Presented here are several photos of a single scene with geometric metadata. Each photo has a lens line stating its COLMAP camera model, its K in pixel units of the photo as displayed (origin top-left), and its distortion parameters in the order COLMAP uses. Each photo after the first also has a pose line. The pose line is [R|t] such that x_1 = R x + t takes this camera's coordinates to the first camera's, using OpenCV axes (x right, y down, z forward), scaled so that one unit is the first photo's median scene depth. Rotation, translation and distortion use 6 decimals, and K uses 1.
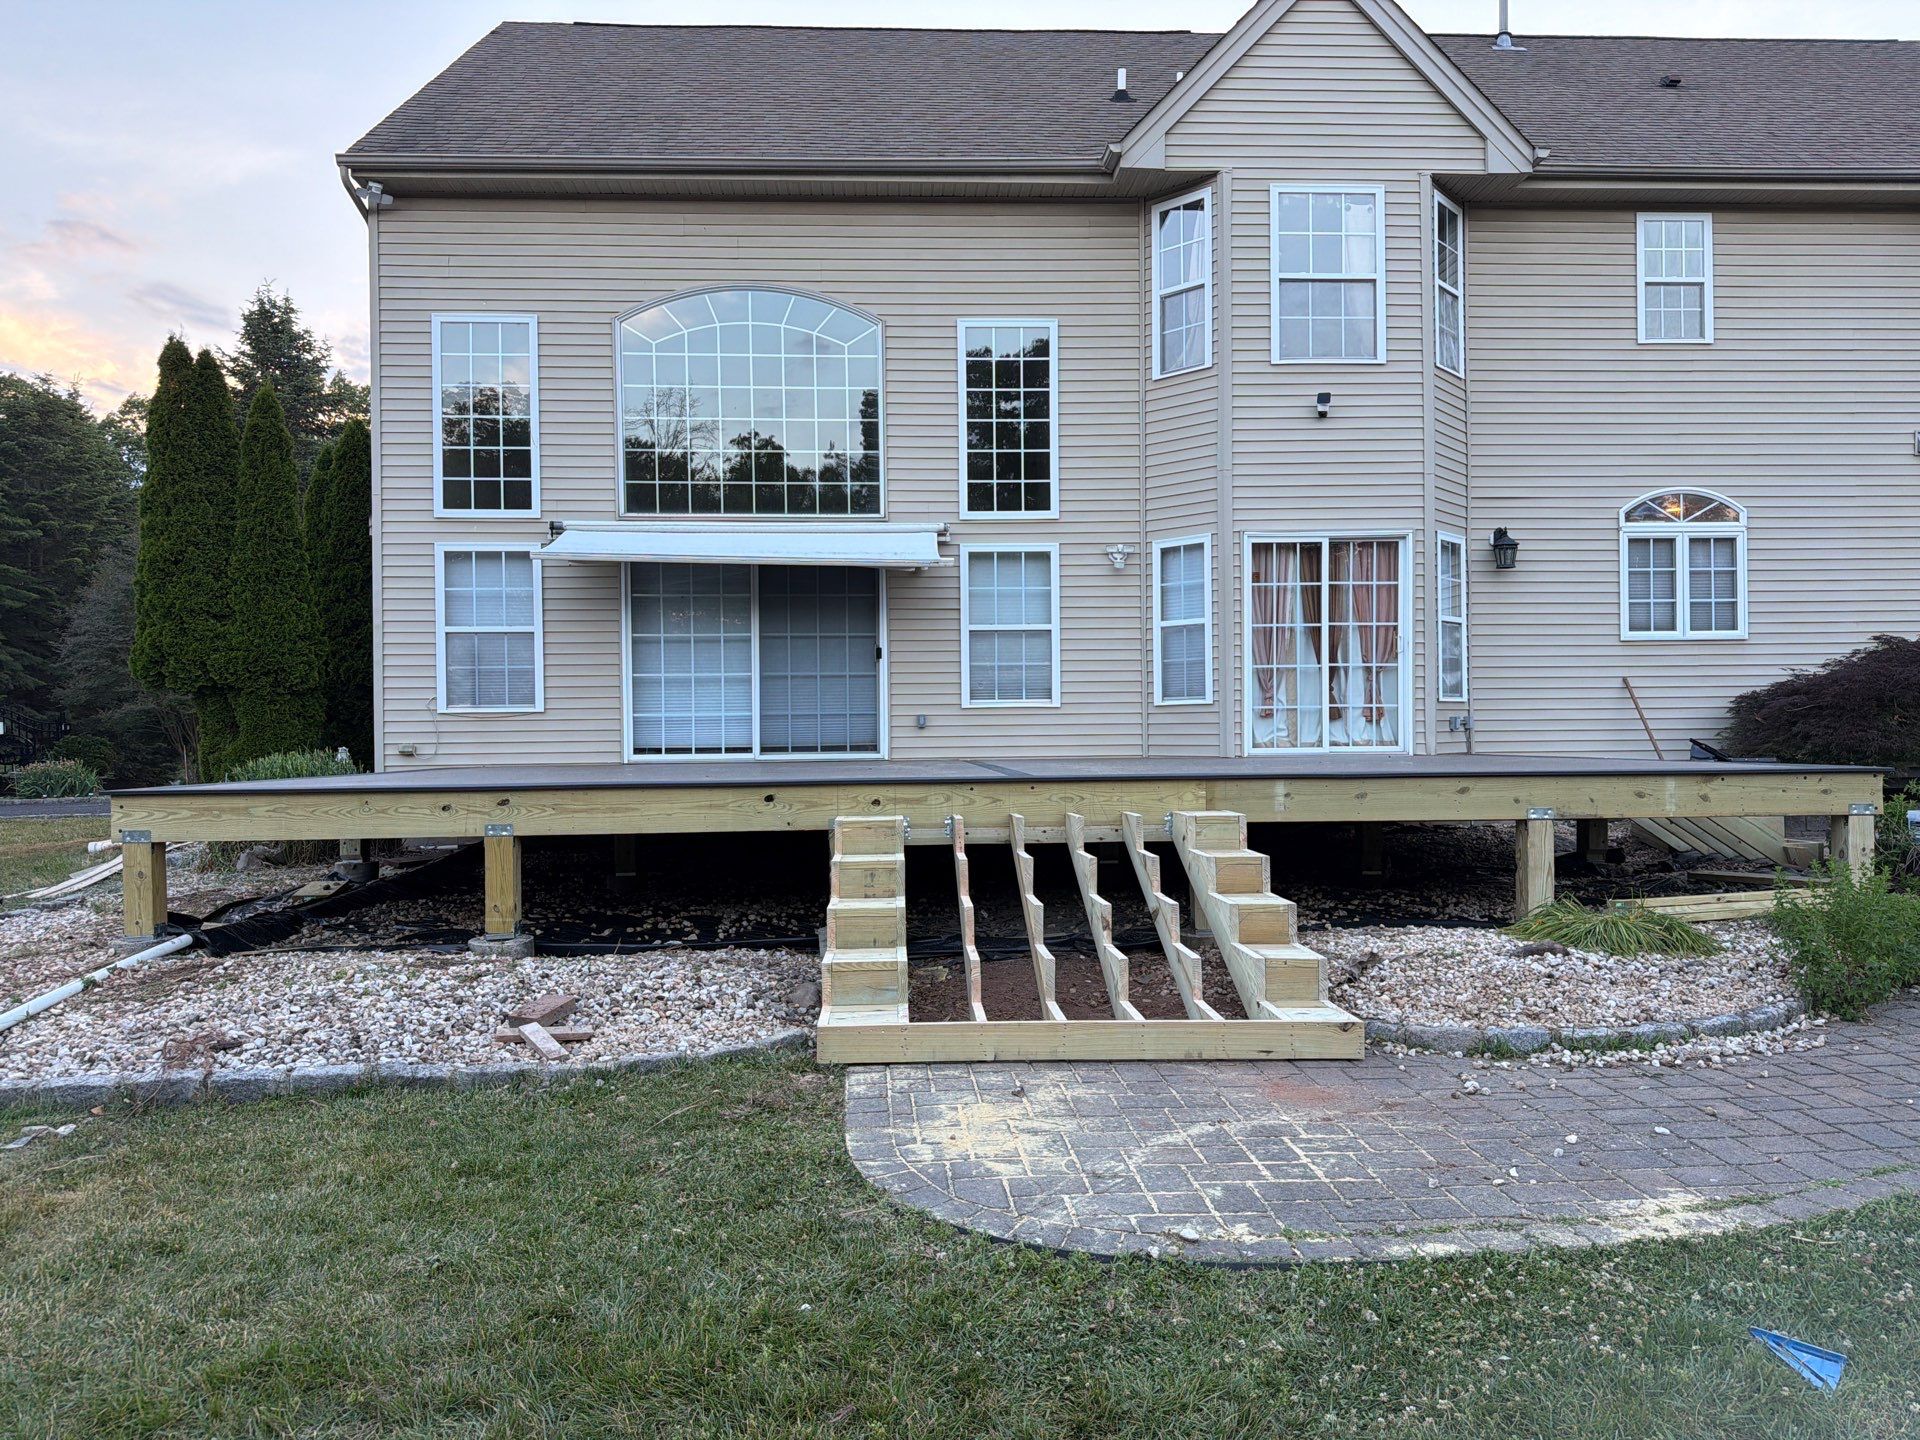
lens RADIAL K [[1340.1, 0, 951.7], [0, 1340.1, 734.5], [0, 0, 1]] dist [0.090783, -0.127301]
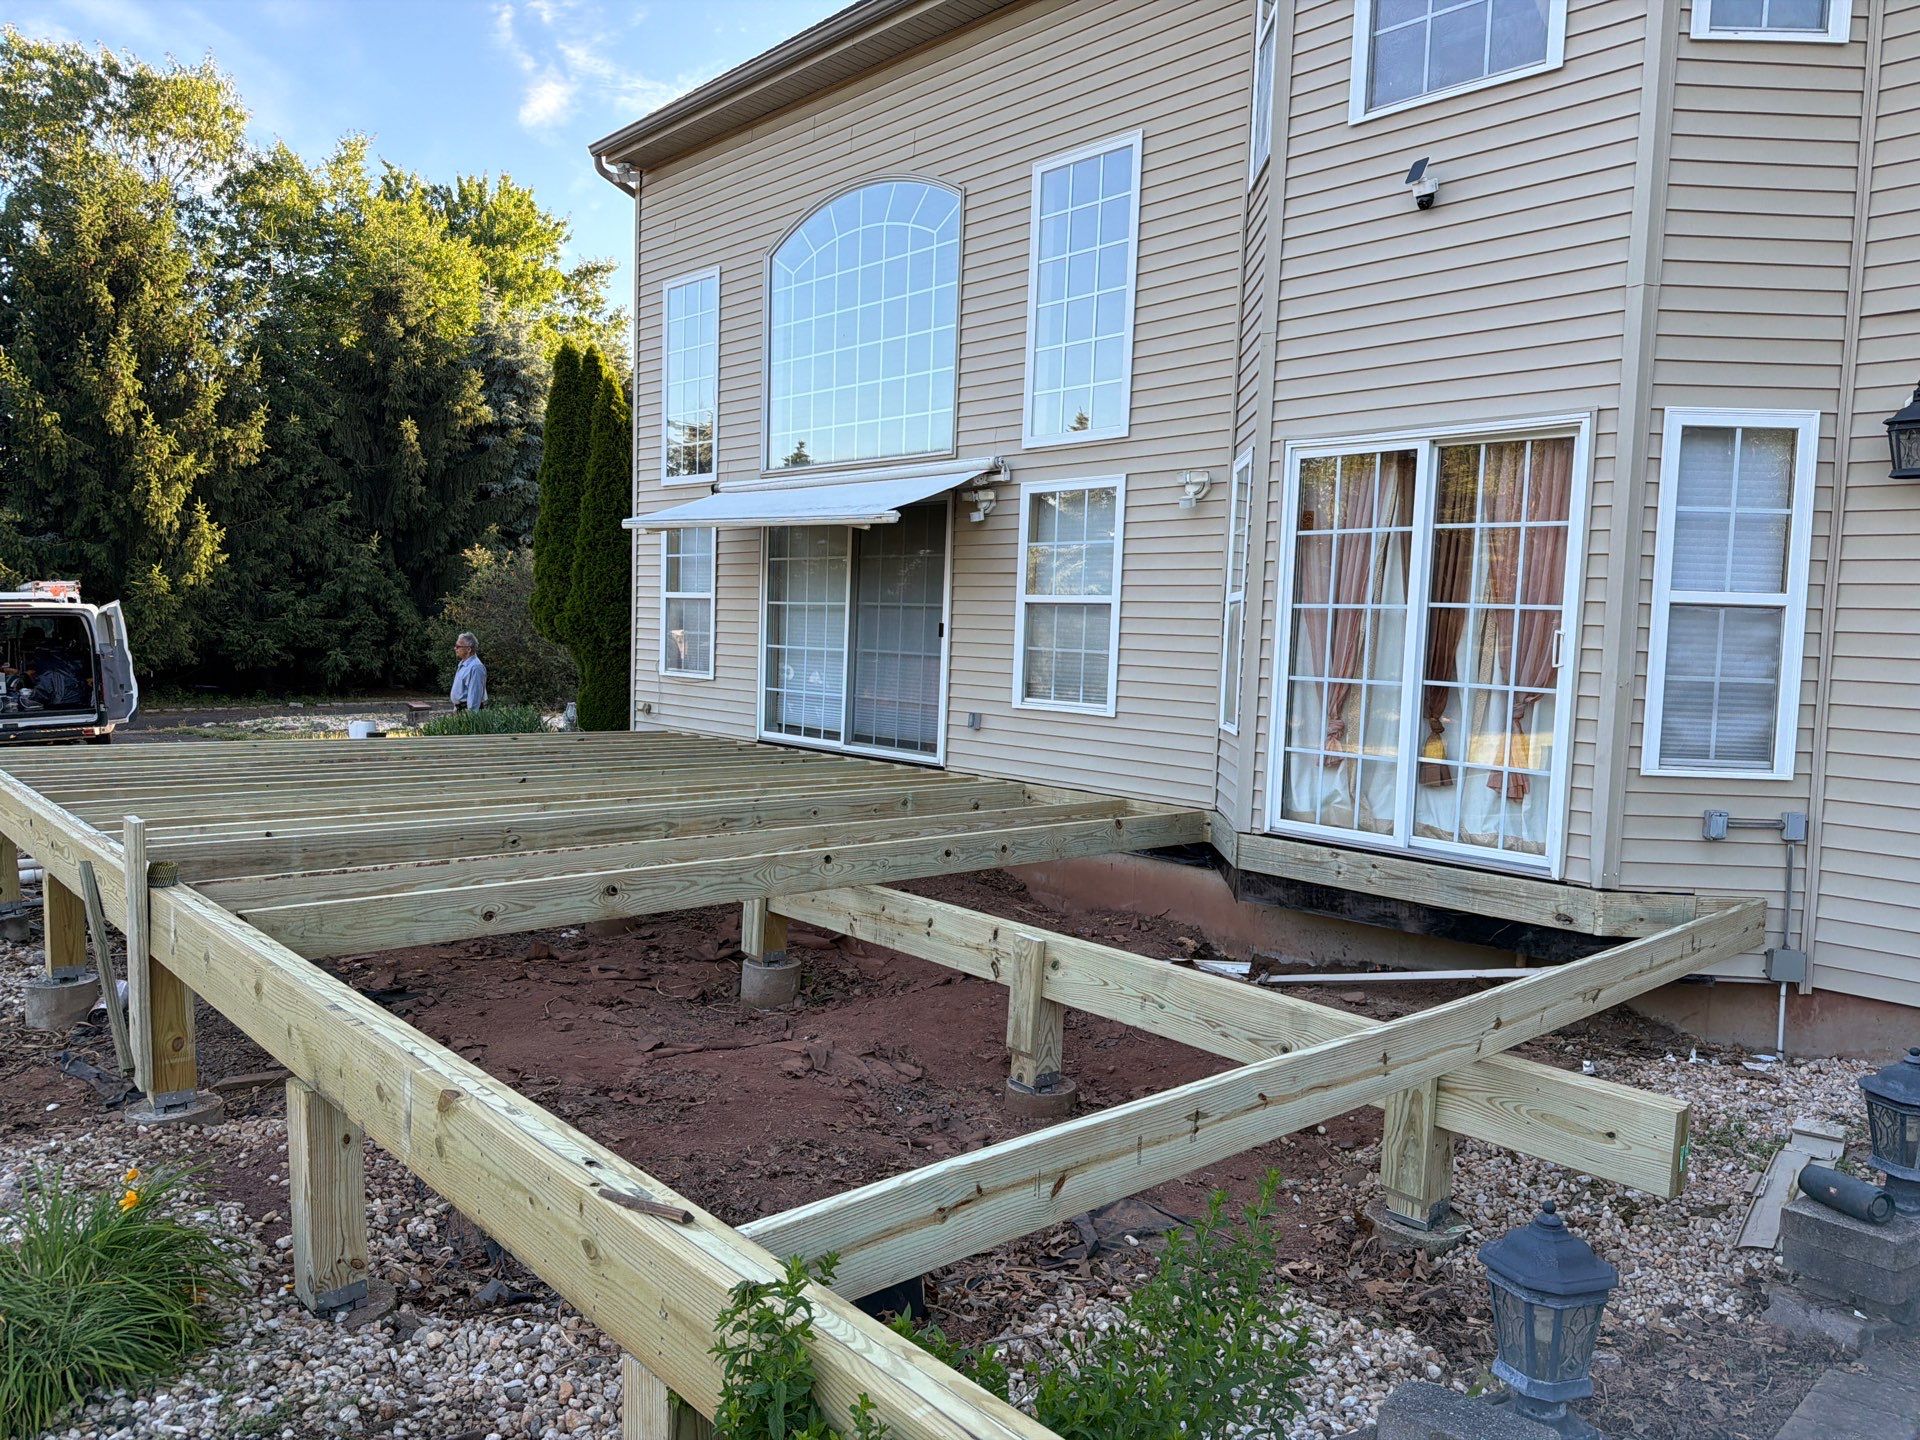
lens RADIAL K [[1343.3, 0, 964.1], [0, 1343.3, 736.0], [0, 0, 1]] dist [0.080108, -0.110969]
pose [[0.634839, 0.093374, -0.766982, 0.565751], [-0.038961, 0.995277, 0.088918, -0.069834], [0.771662, -0.026567, 0.635478, 0.512470]]
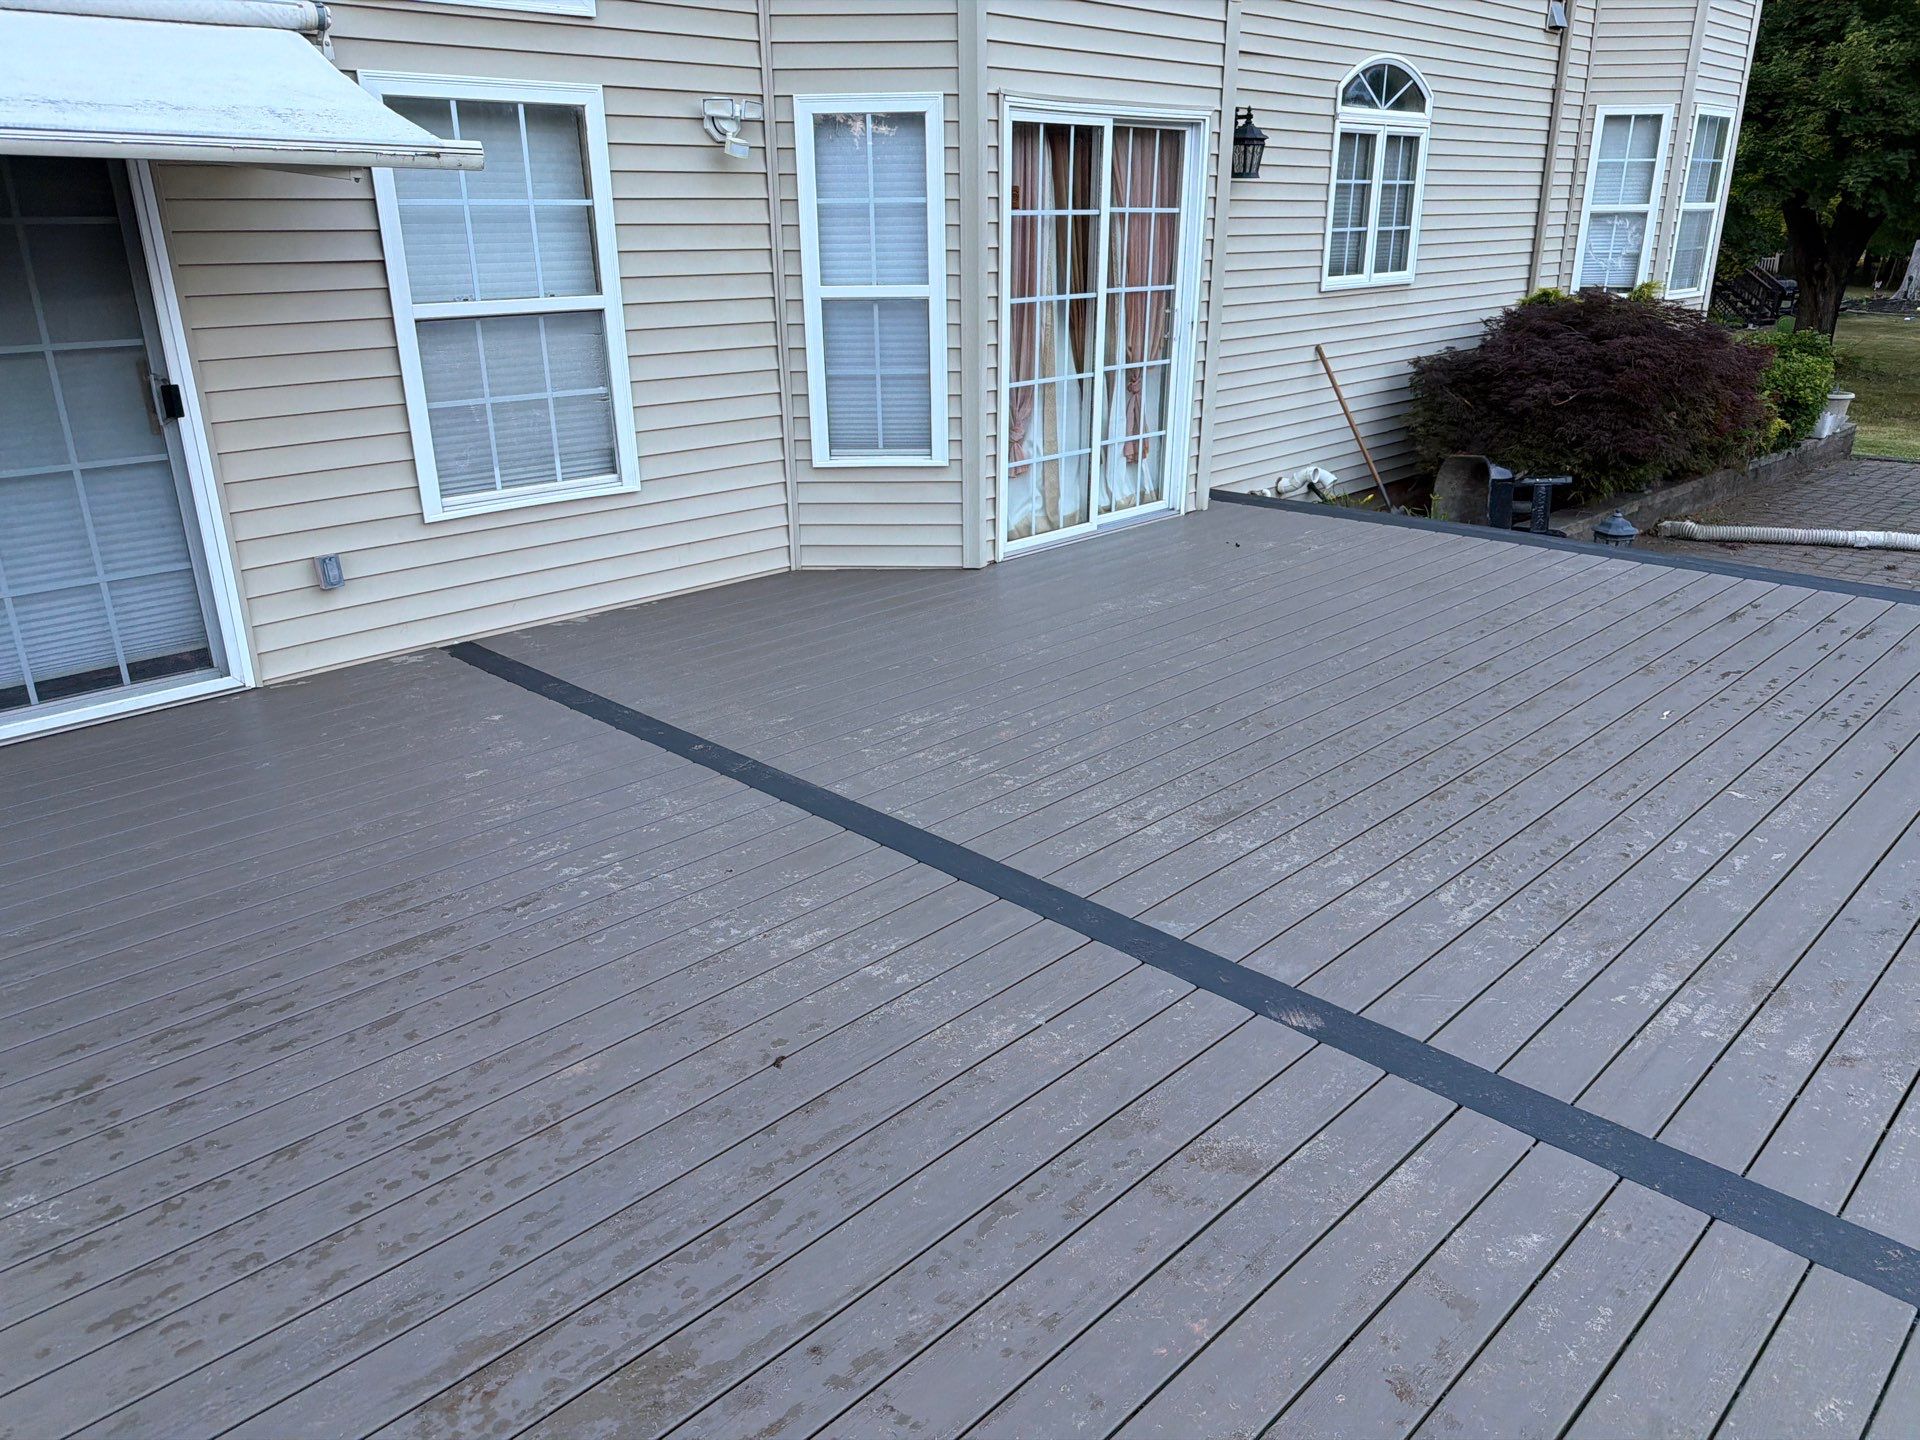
lens RADIAL K [[1343.3, 0, 964.1], [0, 1343.3, 736.0], [0, 0, 1]] dist [0.080108, -0.110969]
pose [[0.743374, -0.234376, 0.626469, -0.144321], [0.000593, 0.936829, 0.349786, -0.103339], [-0.668876, -0.259650, 0.696554, 0.597505]]
